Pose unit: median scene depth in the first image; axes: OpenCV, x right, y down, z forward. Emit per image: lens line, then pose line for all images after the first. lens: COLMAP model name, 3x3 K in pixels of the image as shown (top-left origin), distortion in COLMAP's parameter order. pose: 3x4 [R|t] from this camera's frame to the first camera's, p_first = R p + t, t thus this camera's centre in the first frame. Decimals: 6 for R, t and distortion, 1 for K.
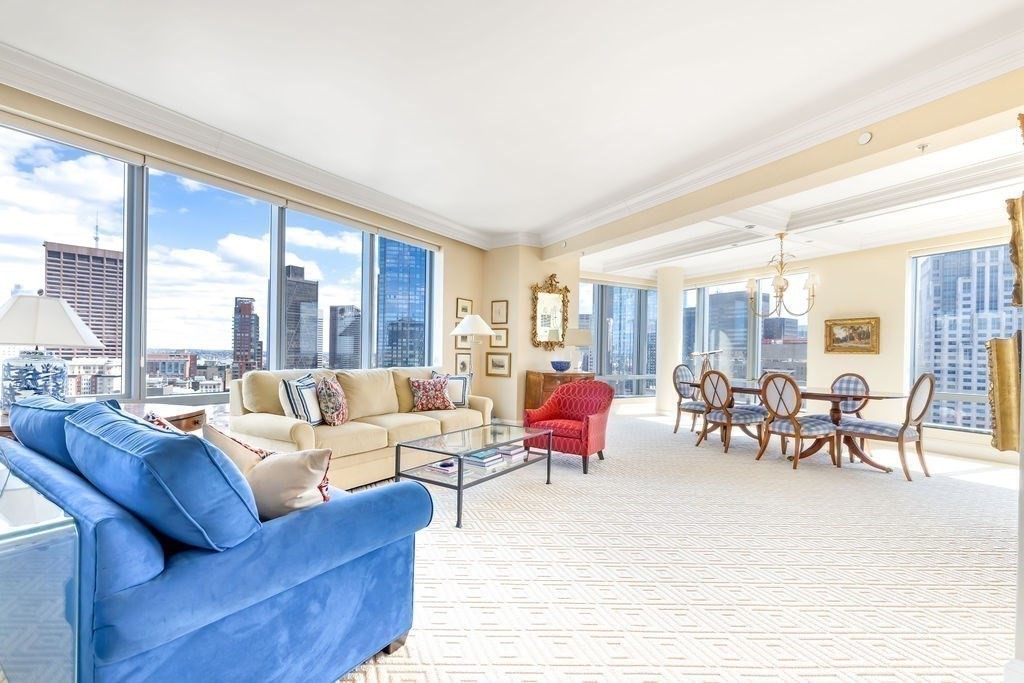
lens RADIAL K [[437.1, 0, 498.5], [0, 437.1, 354.6], [0, 0, 1]] dist [-0.002683, 0.001364]
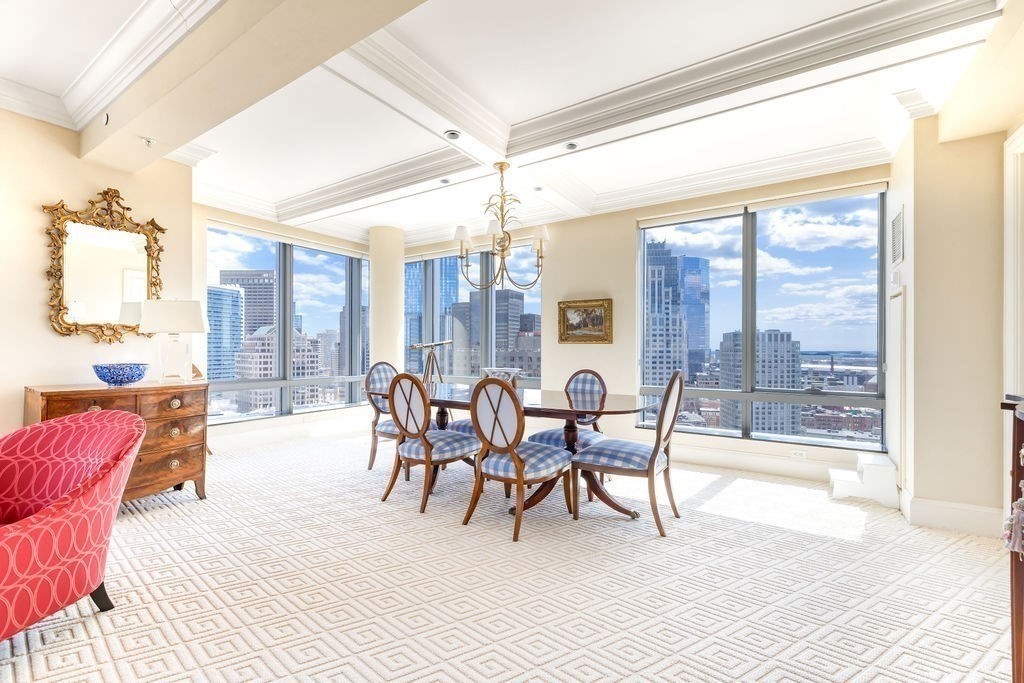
lens RADIAL K [[437.1, 0, 502.0], [0, 437.1, 348.8], [0, 0, 1]] dist [-0.002683, 0.001364]
pose [[0.876676, -0.015430, 0.480833, 0.288629], [0.013832, 0.999881, 0.006867, 0.000444], [-0.480882, 0.000631, 0.876785, 0.370920]]
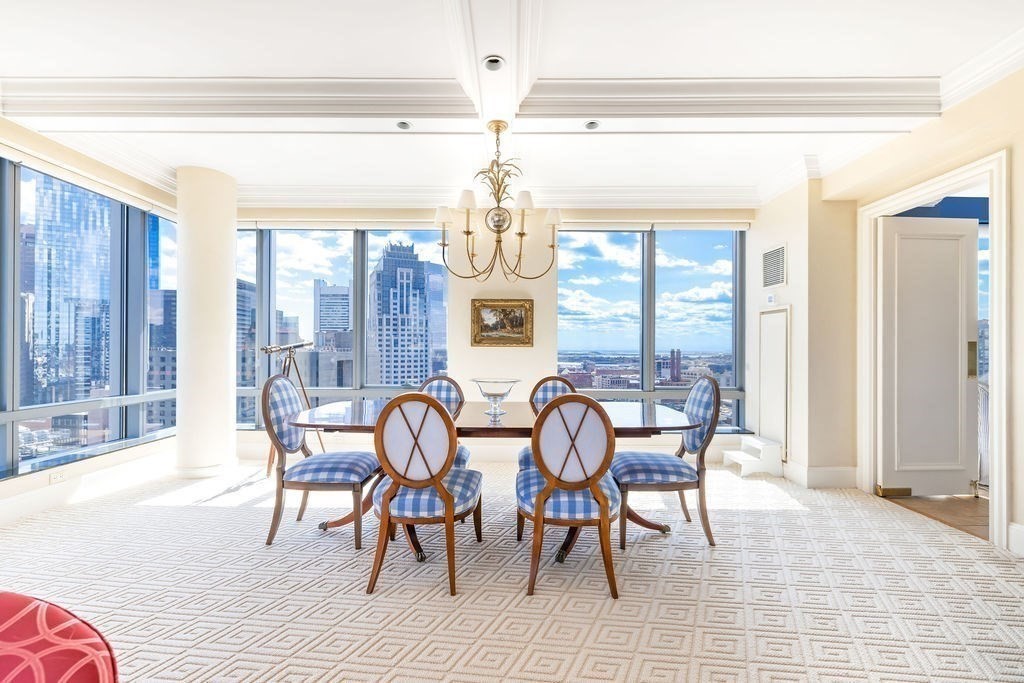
lens RADIAL K [[437.1, 0, 511.8], [0, 437.1, 346.7], [0, 0, 1]] dist [-0.002683, 0.001364]
pose [[0.466653, -0.011405, 0.884367, 0.161910], [0.006780, 0.999934, 0.009318, -0.008588], [-0.884414, 0.001647, 0.466700, 0.658377]]
